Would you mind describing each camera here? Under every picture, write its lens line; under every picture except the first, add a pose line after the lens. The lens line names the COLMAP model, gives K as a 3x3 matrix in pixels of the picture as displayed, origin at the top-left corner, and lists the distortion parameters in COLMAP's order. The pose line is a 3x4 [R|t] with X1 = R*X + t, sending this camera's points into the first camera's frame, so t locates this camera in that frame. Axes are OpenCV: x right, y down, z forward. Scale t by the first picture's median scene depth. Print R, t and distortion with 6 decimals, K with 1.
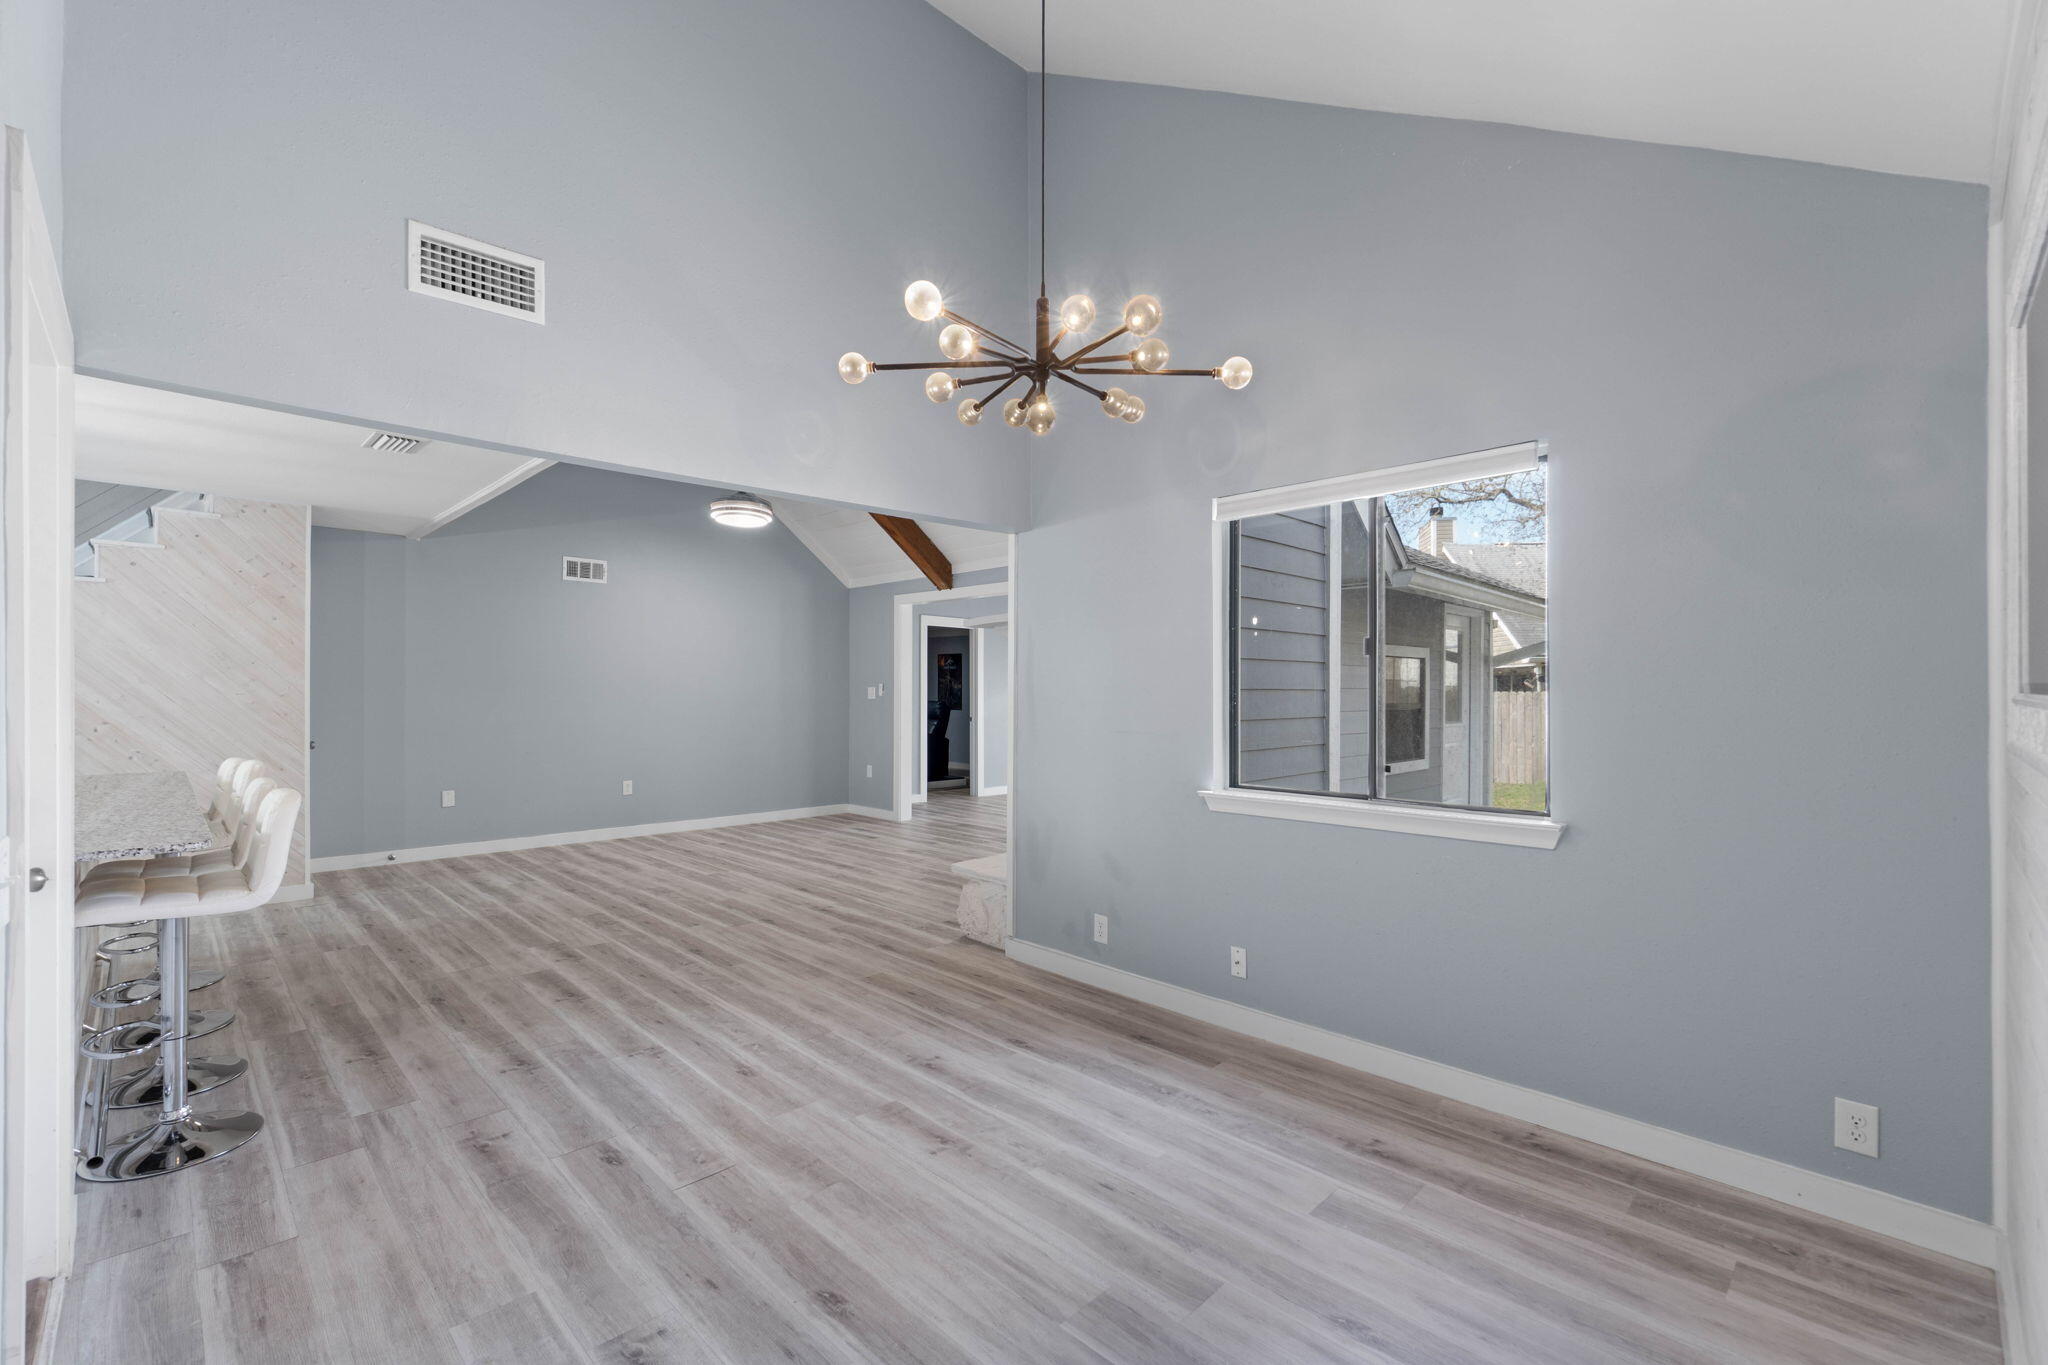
lens RADIAL K [[883.6, 0, 1024.0], [0, 883.6, 682.5], [0, 0, 1]] dist [-0.000893, -0.000125]
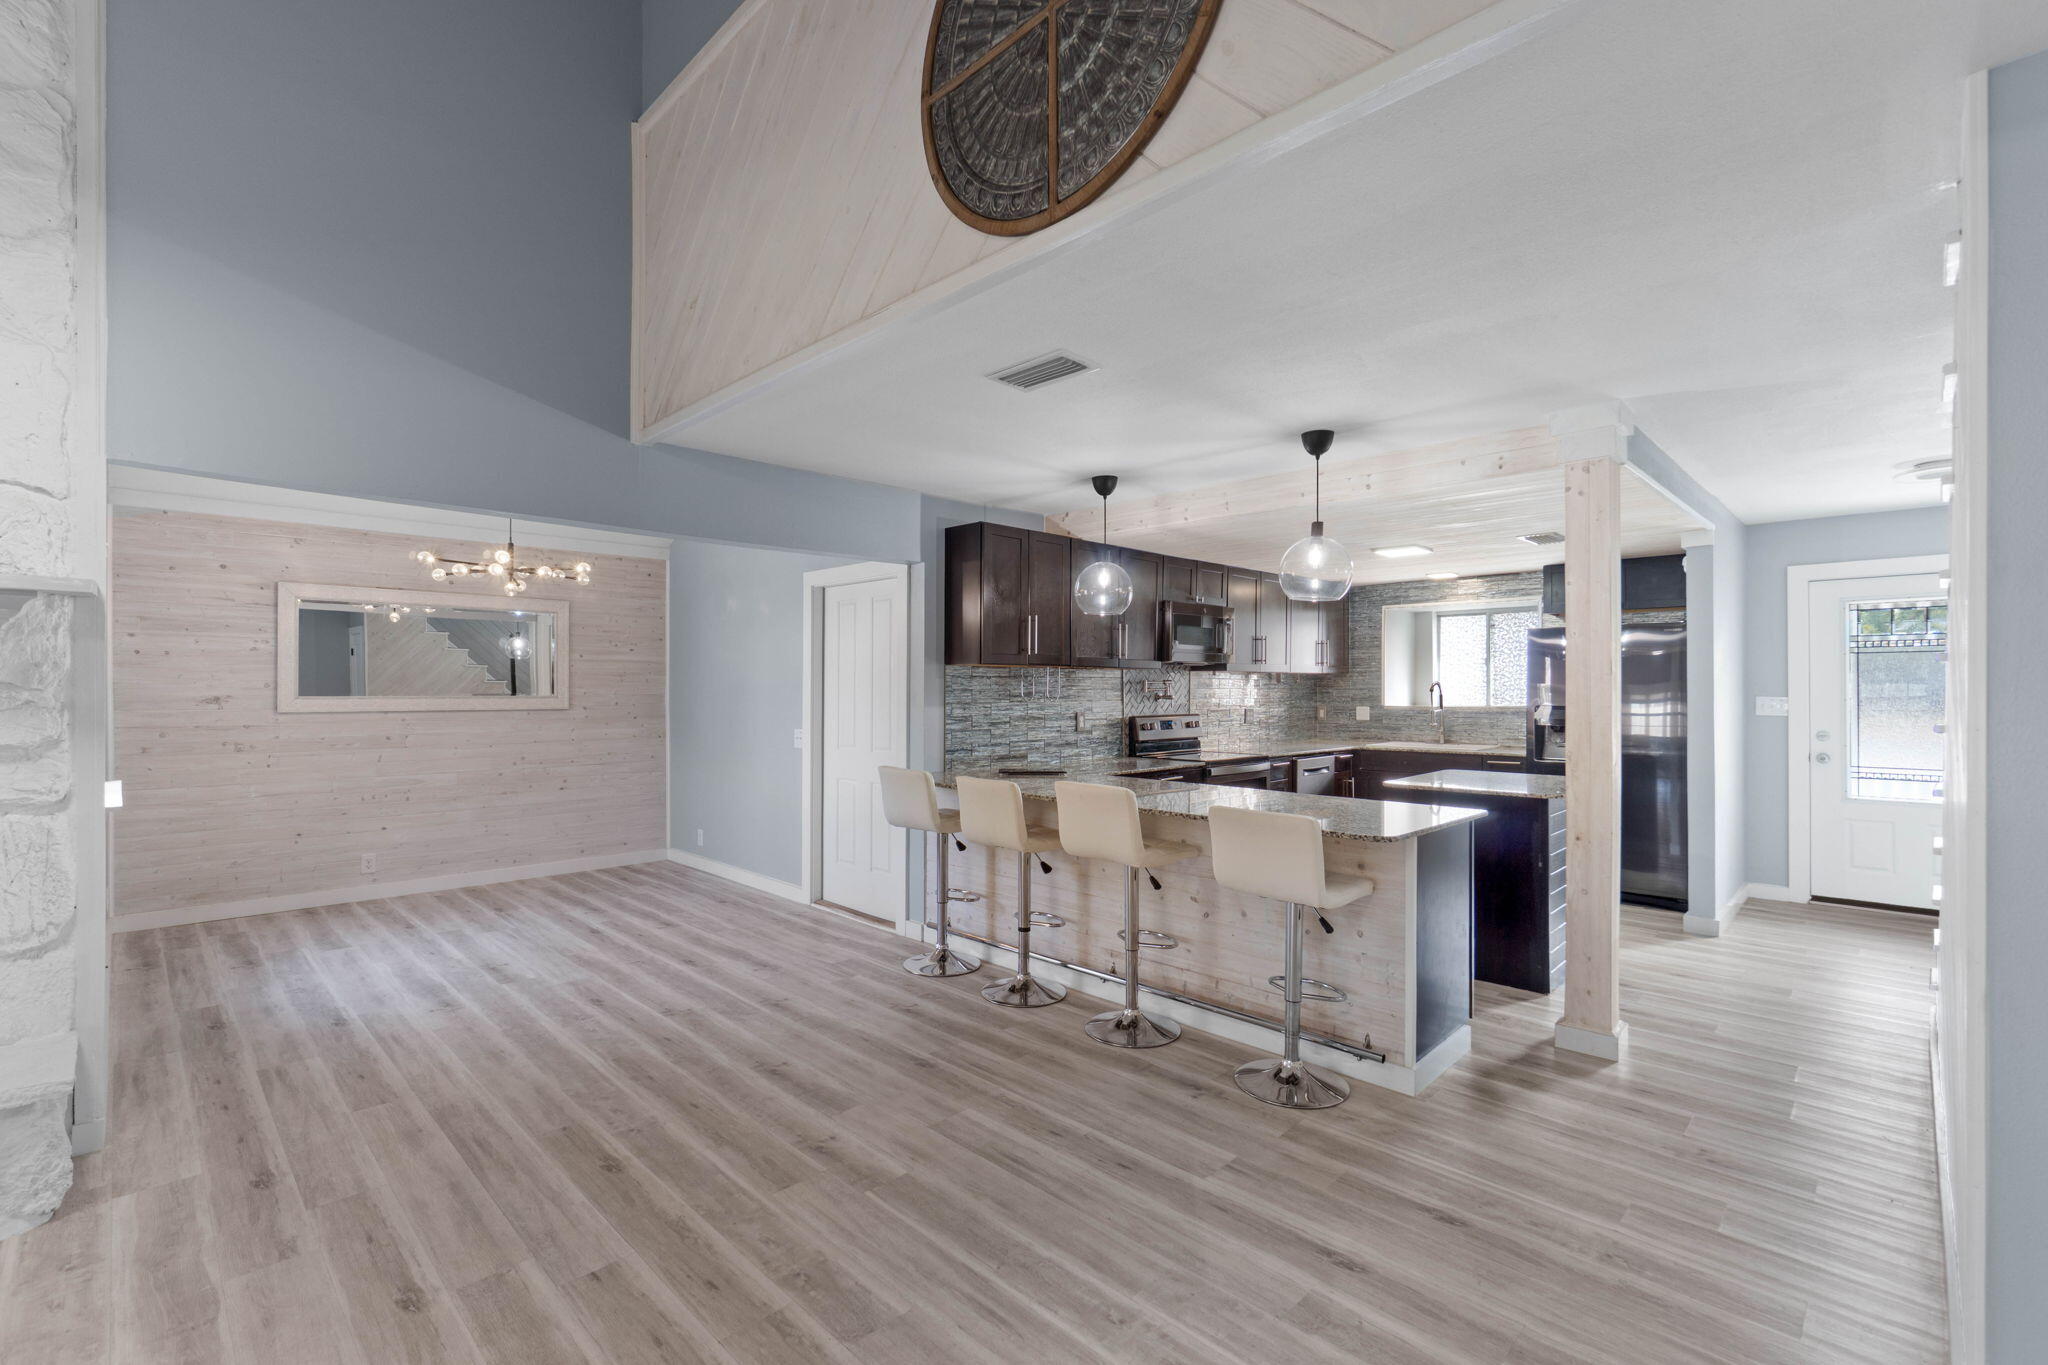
lens RADIAL K [[902.9, 0, 1031.5], [0, 902.9, 691.1], [0, 0, 1]] dist [-0.000919, -0.000251]
pose [[-0.999899, -0.006155, -0.012821, -0.744262], [-0.006158, 0.999981, 0.000132, -0.011340], [0.012820, 0.000211, -0.999918, 1.863662]]
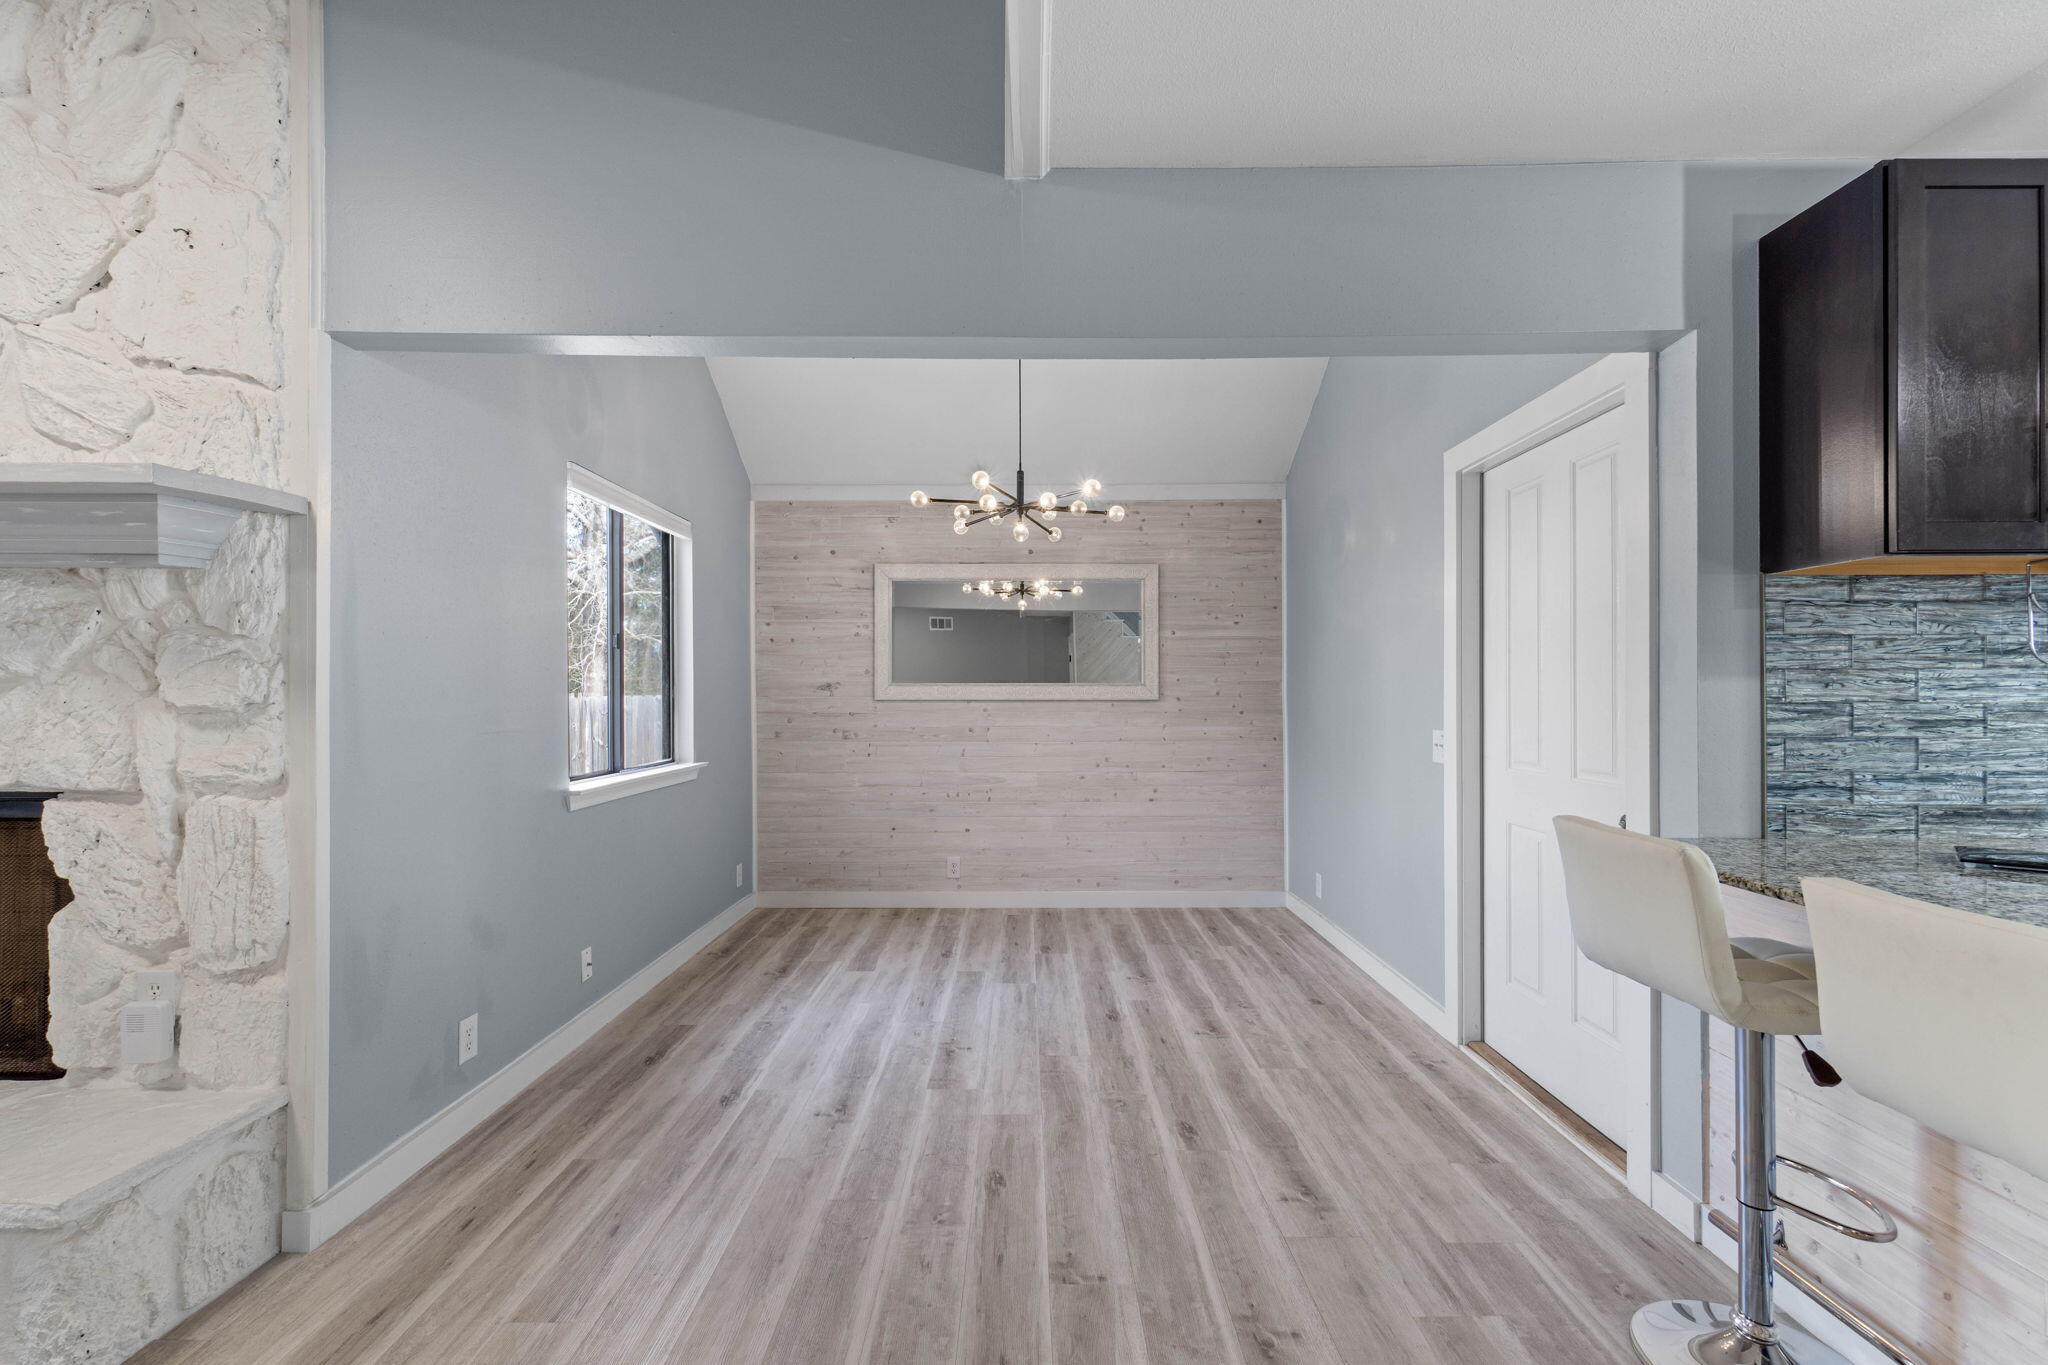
lens RADIAL K [[902.9, 0, 1031.5], [0, 902.9, 691.1], [0, 0, 1]] dist [-0.000919, -0.000251]
pose [[-0.714253, 0.002275, 0.699883, -0.699426], [-0.004086, 0.999964, -0.007421, 0.026331], [-0.699875, -0.008160, -0.714219, 1.227287]]
